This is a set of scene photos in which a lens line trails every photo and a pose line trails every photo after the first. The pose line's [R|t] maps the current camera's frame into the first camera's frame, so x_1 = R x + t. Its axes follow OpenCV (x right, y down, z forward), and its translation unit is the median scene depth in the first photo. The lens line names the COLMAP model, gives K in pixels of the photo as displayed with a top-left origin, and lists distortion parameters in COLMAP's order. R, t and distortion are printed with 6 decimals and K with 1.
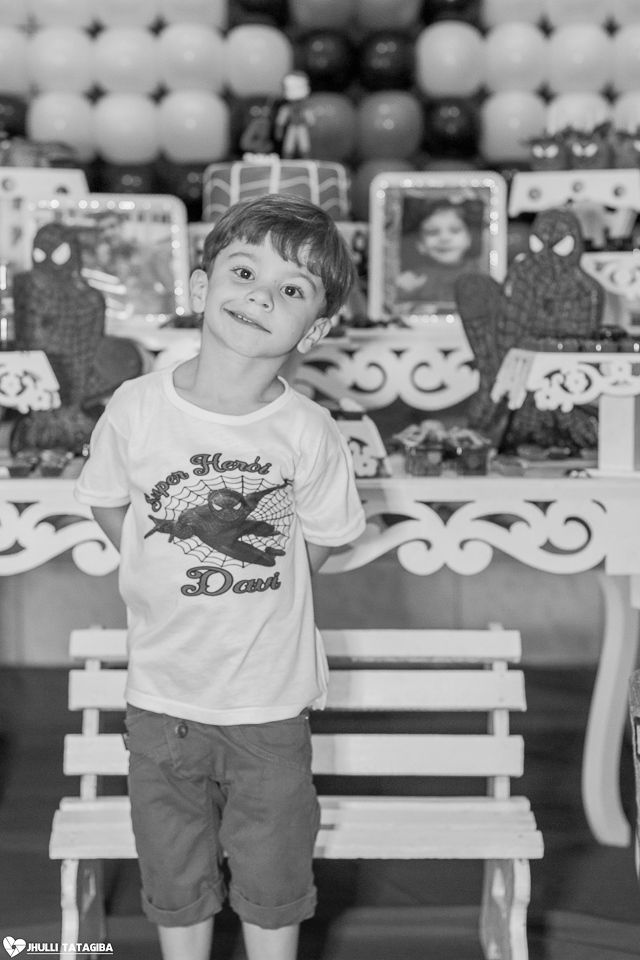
lens RADIAL K [[2413.2, 0, 319.8], [0, 2413.2, 503.7], [0, 0, 1]] dist [0.008219, -0.292723]
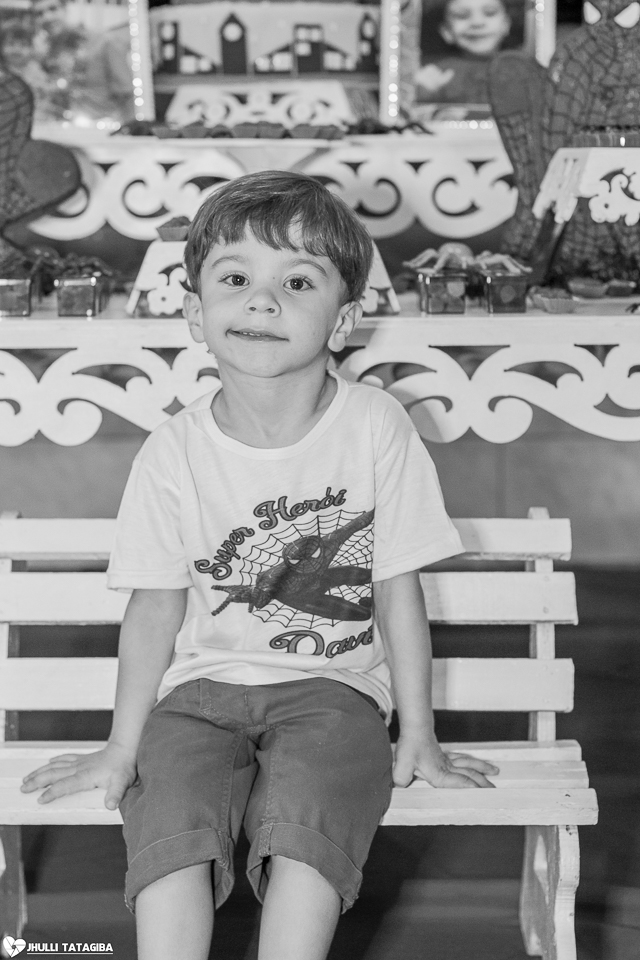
lens RADIAL K [[2609.8, 0, 320.0], [0, 2609.8, 480.0], [0, 0, 1]] dist [-0.007902, -0.105570]
pose [[0.999822, -0.003540, -0.018546, 0.018465], [0.004131, 0.999482, 0.031930, 0.013188], [0.018424, -0.032001, 0.999318, 0.169414]]
